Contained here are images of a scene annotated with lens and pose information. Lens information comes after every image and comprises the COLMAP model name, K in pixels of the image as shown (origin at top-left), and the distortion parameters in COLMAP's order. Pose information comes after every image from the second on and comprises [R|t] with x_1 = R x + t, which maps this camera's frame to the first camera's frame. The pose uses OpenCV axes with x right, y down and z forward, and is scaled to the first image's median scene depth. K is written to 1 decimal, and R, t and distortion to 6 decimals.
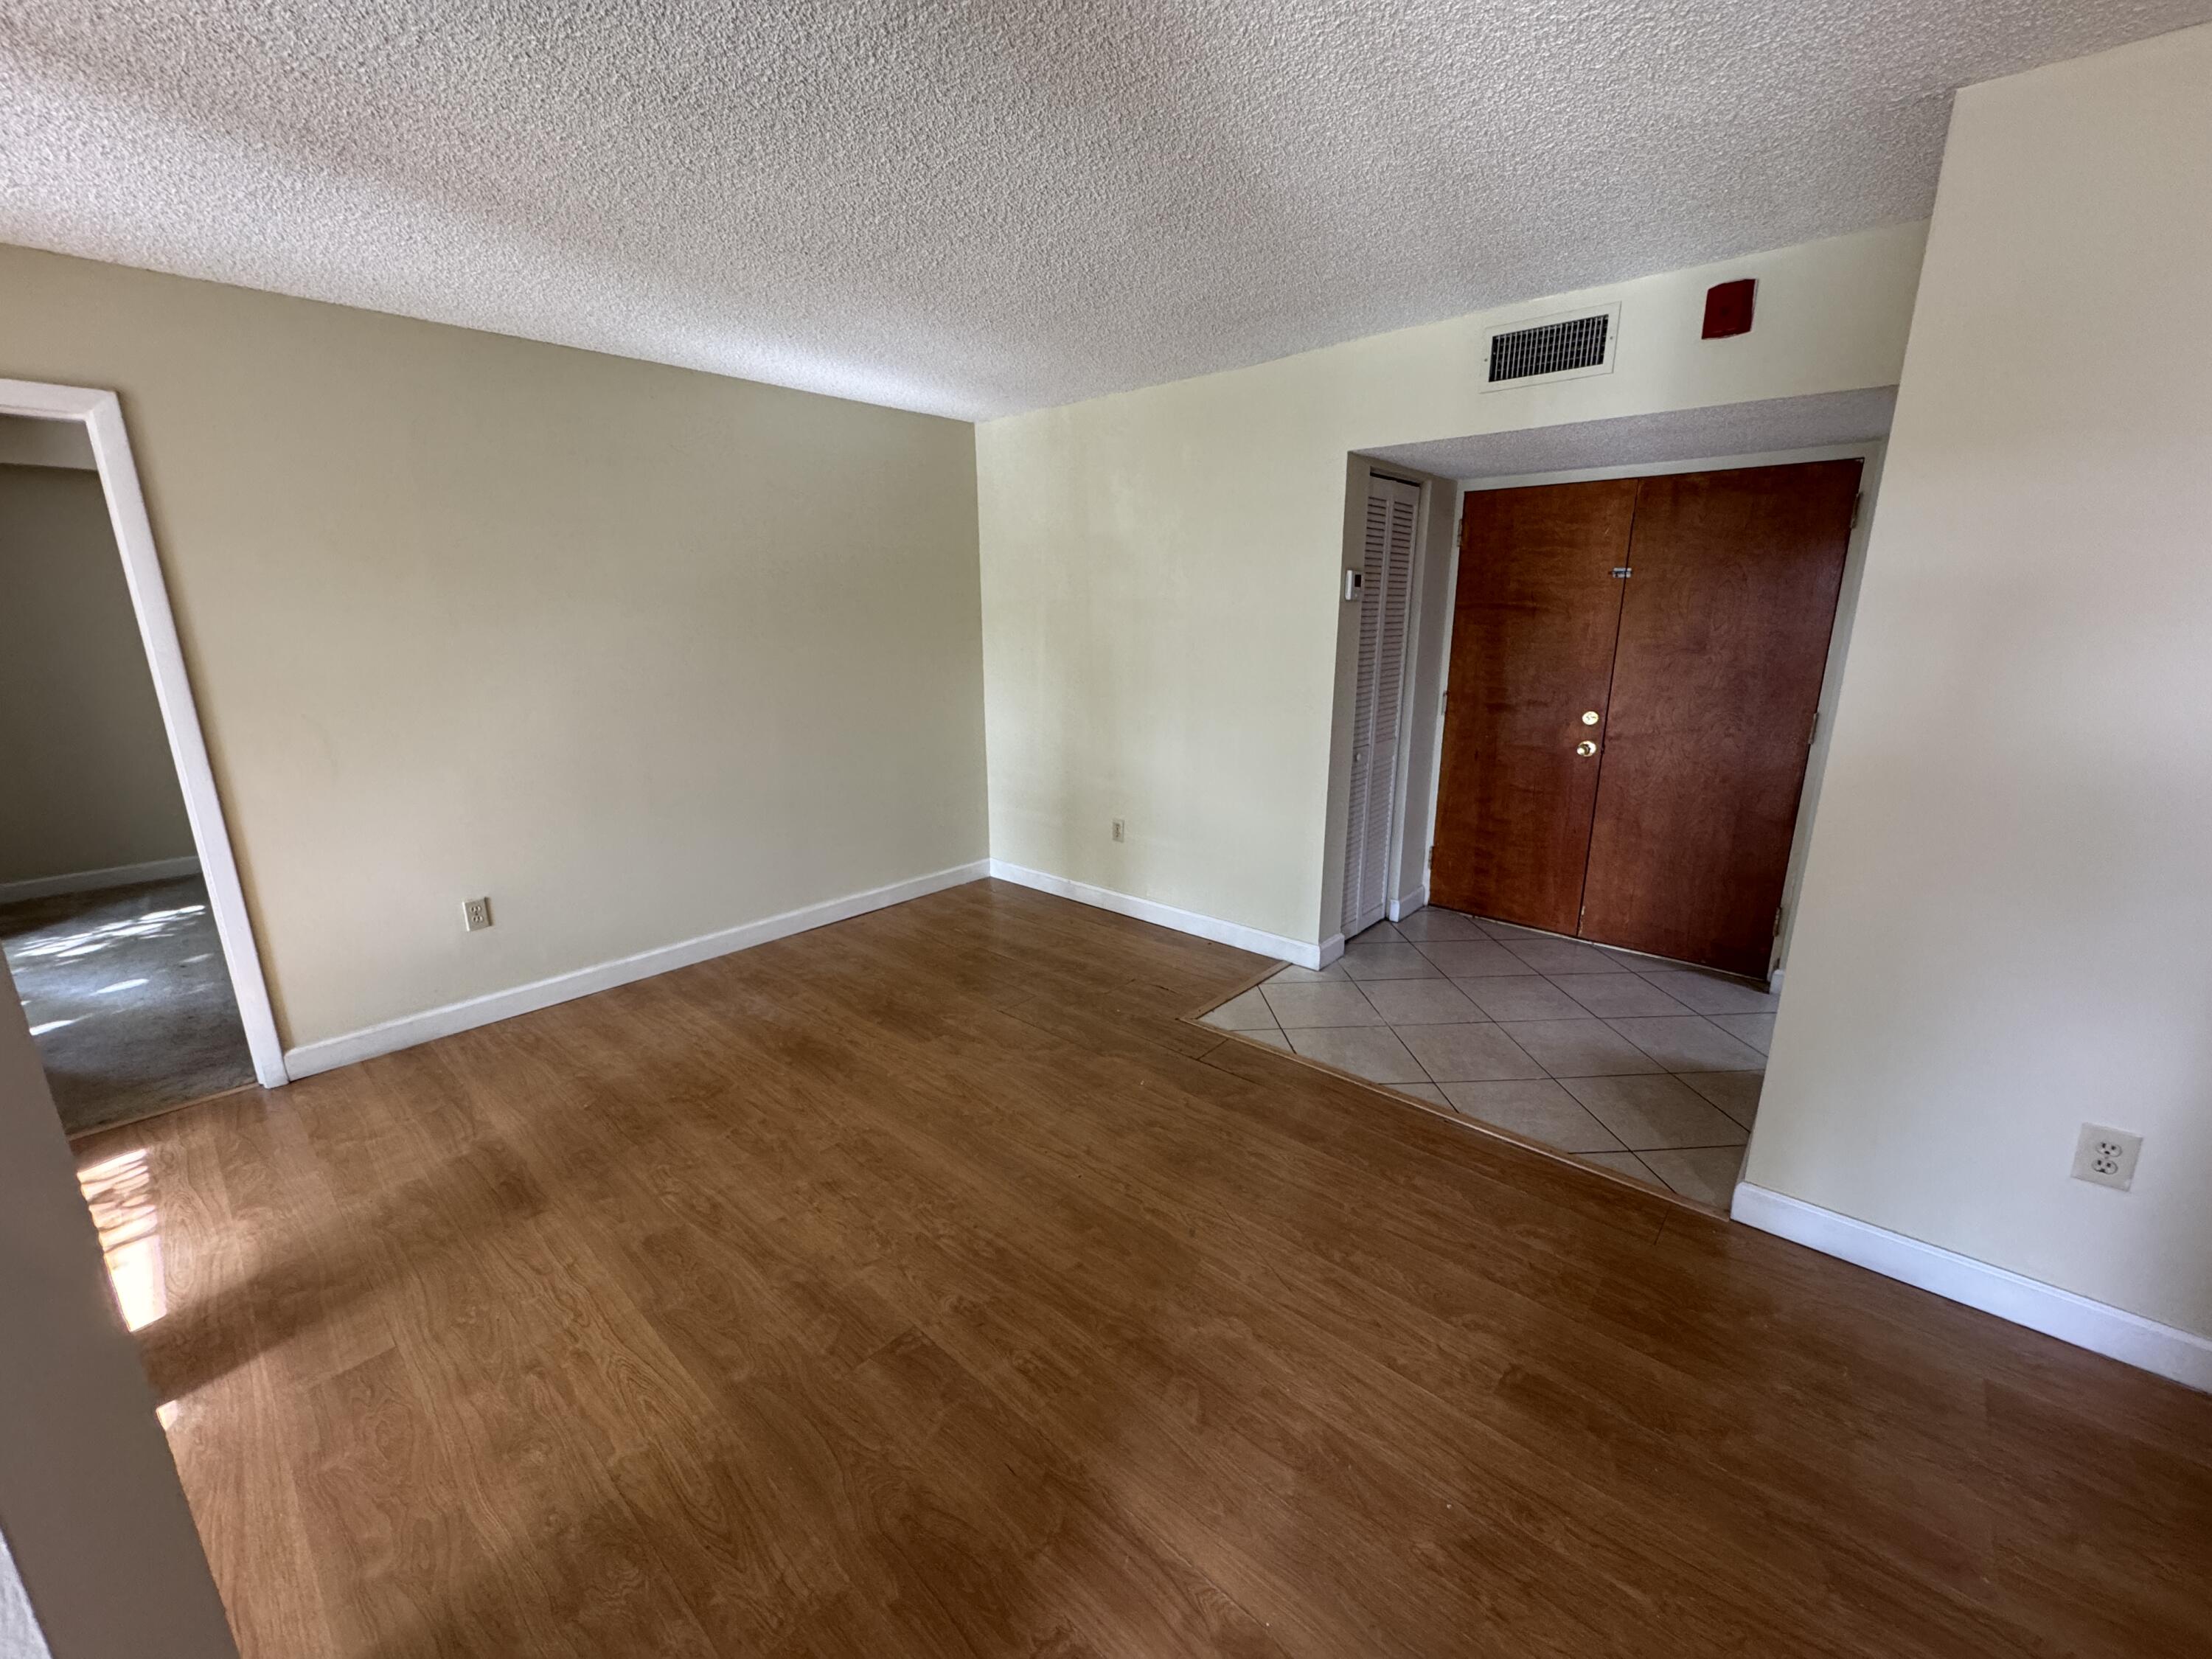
lens RADIAL K [[885.8, 0, 1102.1], [0, 885.8, 829.3], [0, 0, 1]] dist [-0.002710, 0.000451]
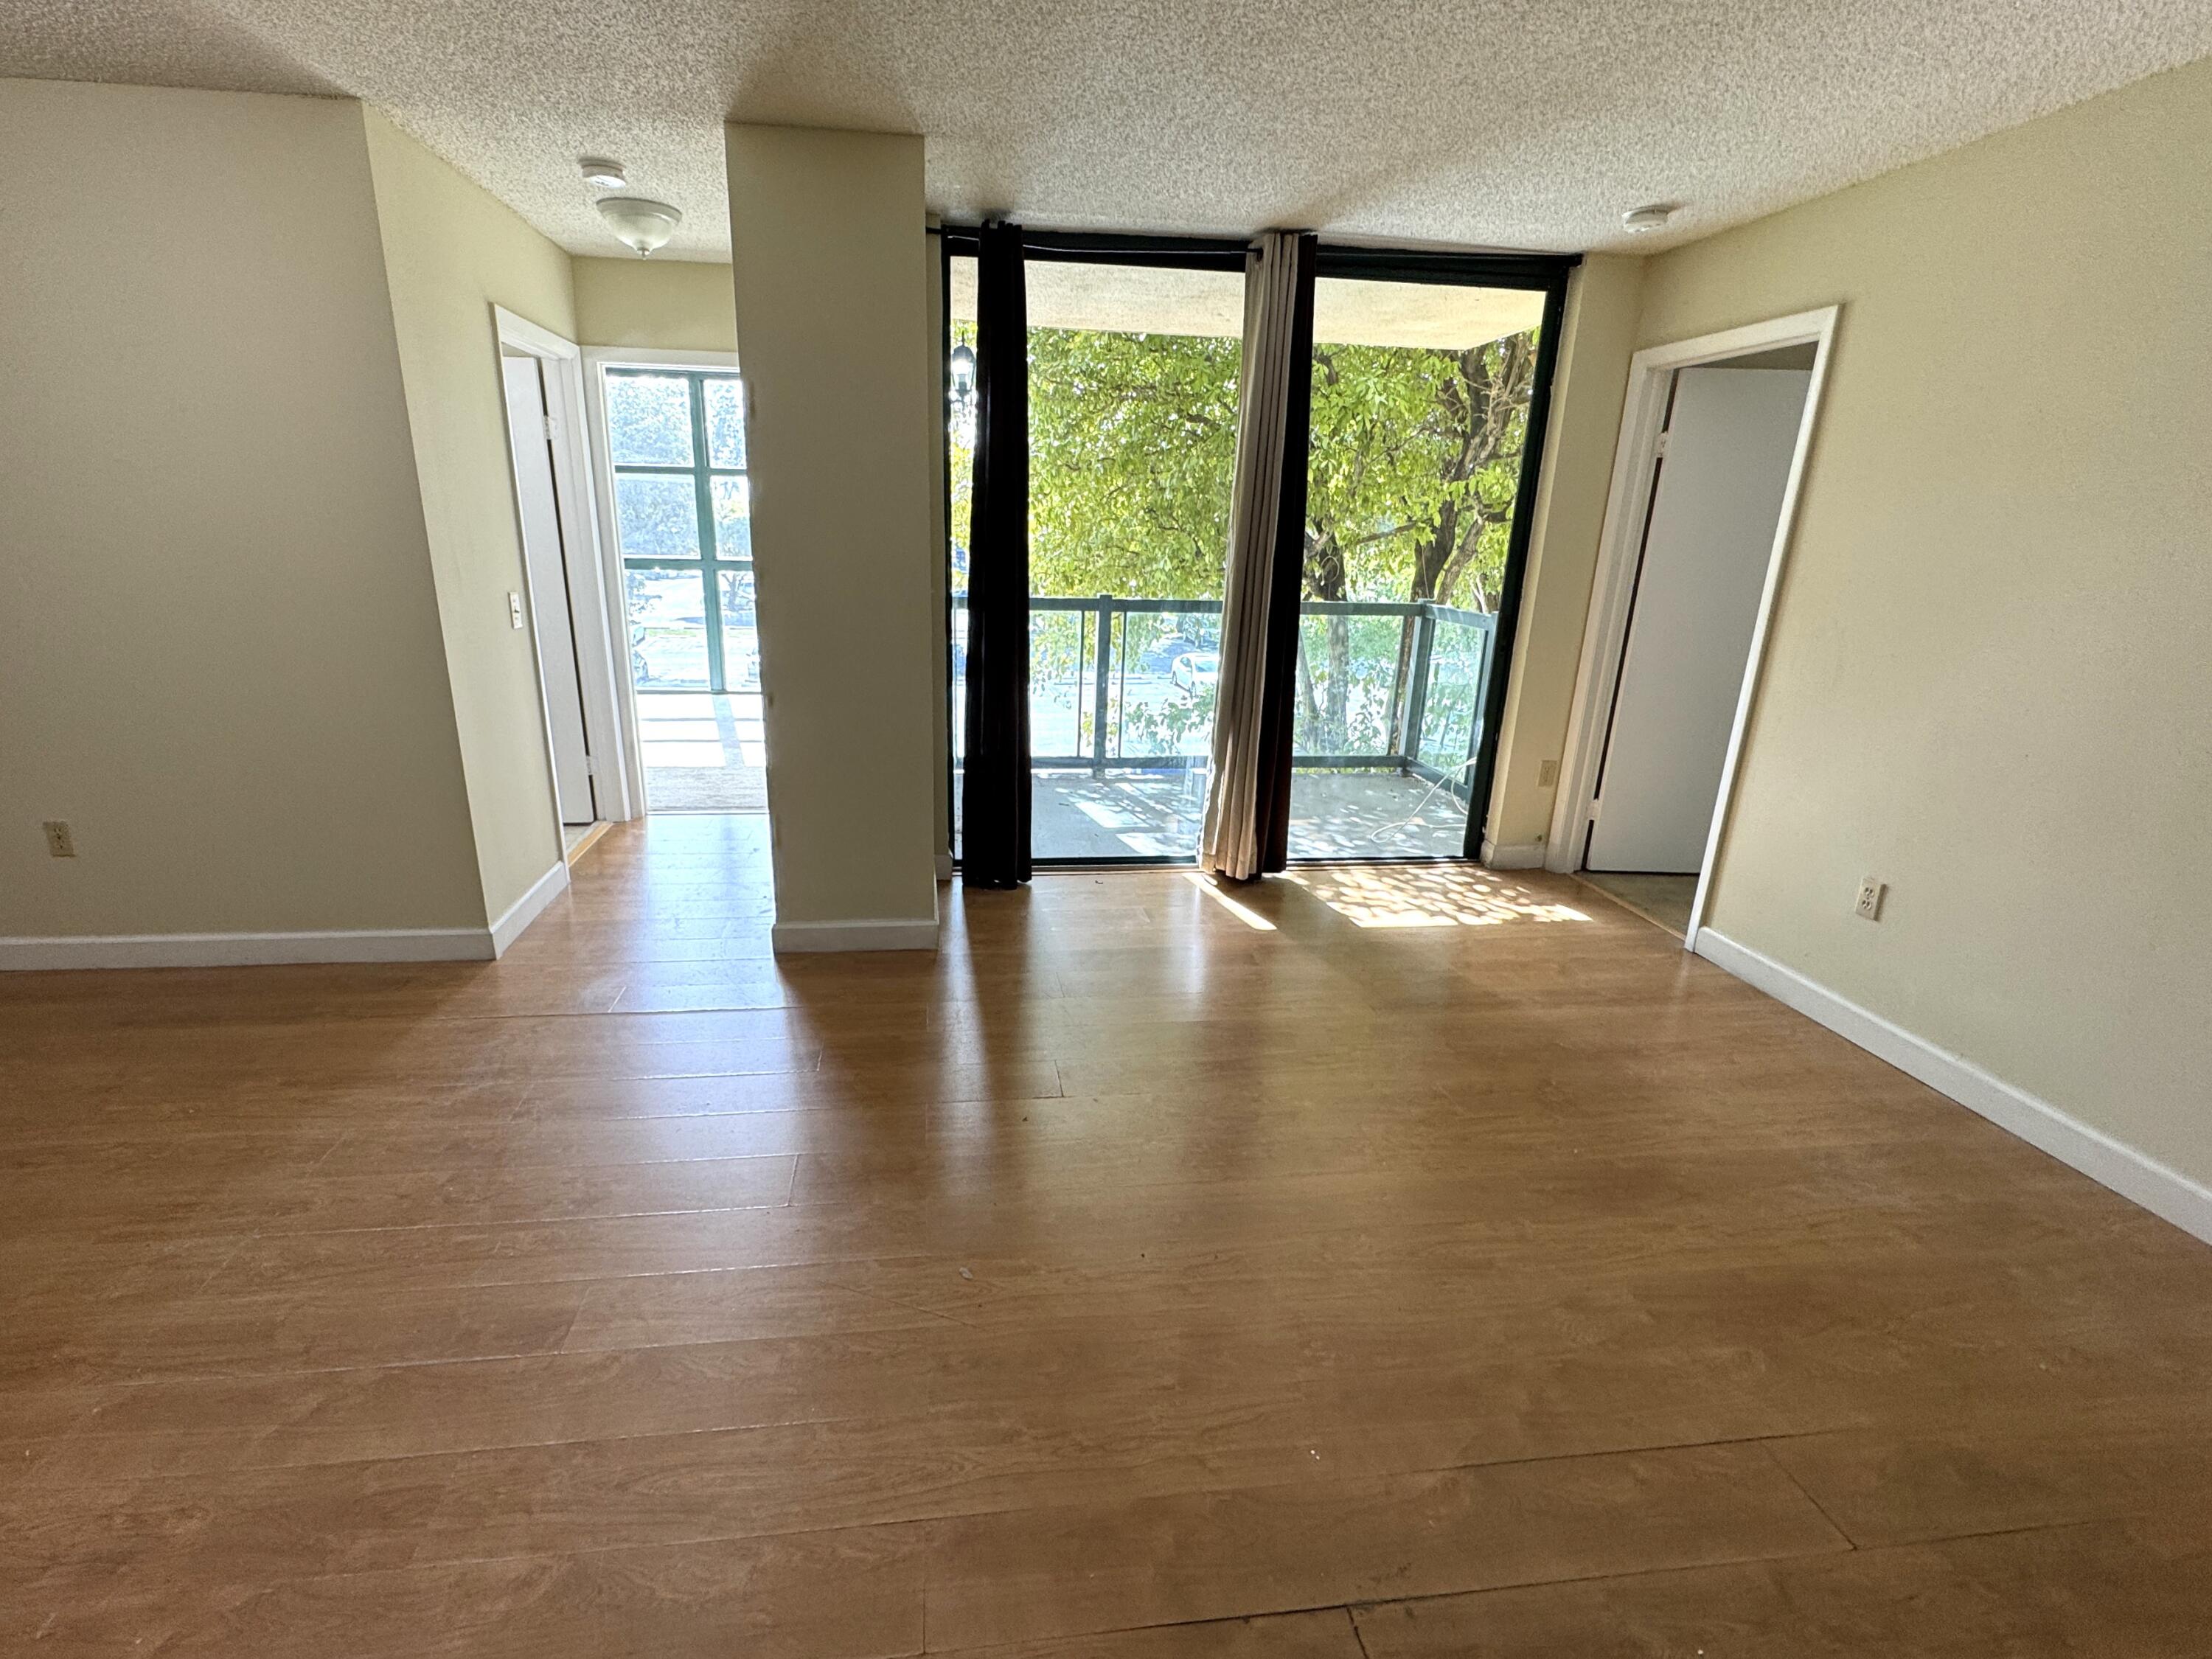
lens RADIAL K [[1023.9, 0, 1065.1], [0, 1023.9, 846.4], [0, 0, 1]] dist [0.000663, 0.000239]
pose [[-0.654387, 0.219150, -0.723706, 0.482339], [-0.202133, 0.871555, 0.446693, -0.239768], [0.728642, 0.438595, -0.526037, 1.064073]]
